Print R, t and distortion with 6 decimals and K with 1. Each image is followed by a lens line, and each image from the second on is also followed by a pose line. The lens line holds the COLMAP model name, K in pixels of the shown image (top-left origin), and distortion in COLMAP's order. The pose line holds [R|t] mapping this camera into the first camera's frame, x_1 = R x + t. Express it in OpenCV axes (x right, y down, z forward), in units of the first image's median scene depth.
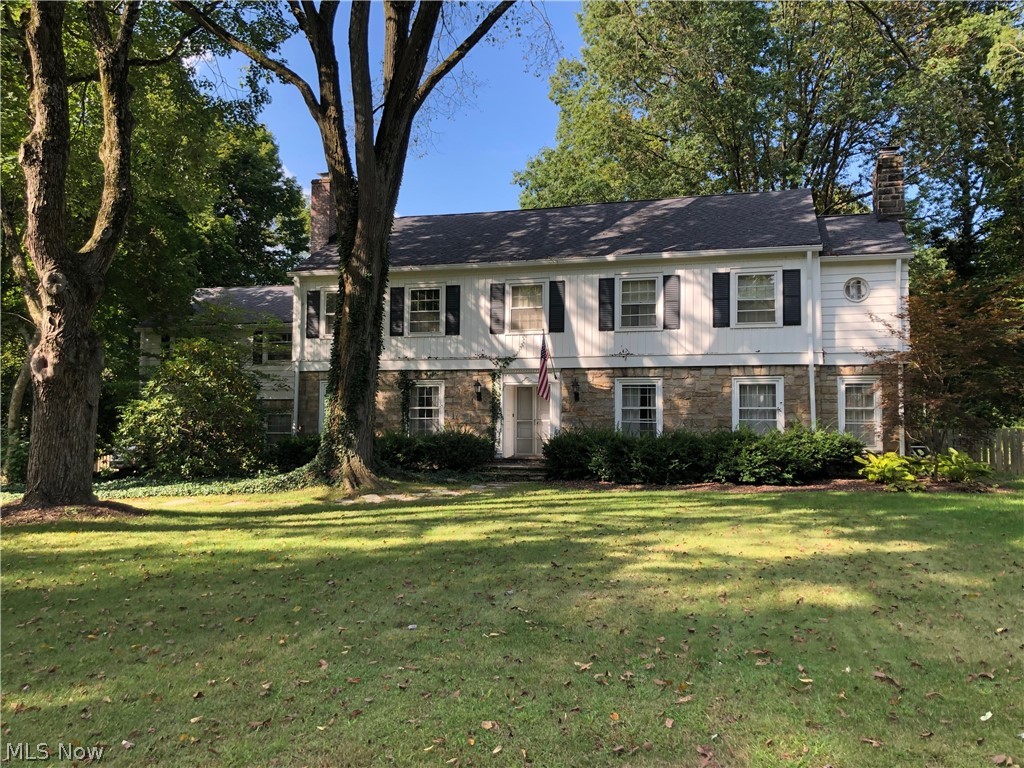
lens RADIAL K [[836.0, 0, 509.9], [0, 836.0, 385.6], [0, 0, 1]] dist [0.040649, -0.024869]
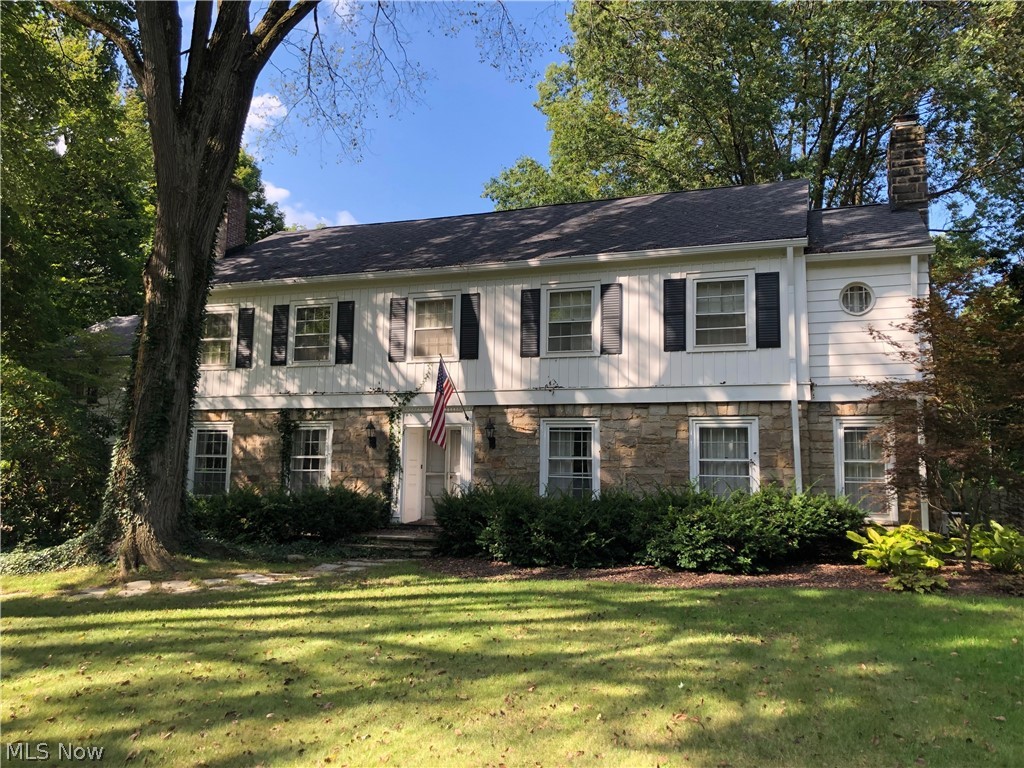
lens RADIAL K [[836.0, 0, 514.5], [0, 836.0, 381.4], [0, 0, 1]] dist [0.040649, -0.024869]
pose [[0.997569, -0.000086, -0.069691, 0.158096], [-0.004022, 0.998261, -0.058805, 0.001916], [0.069575, 0.058942, 0.995834, 0.243238]]
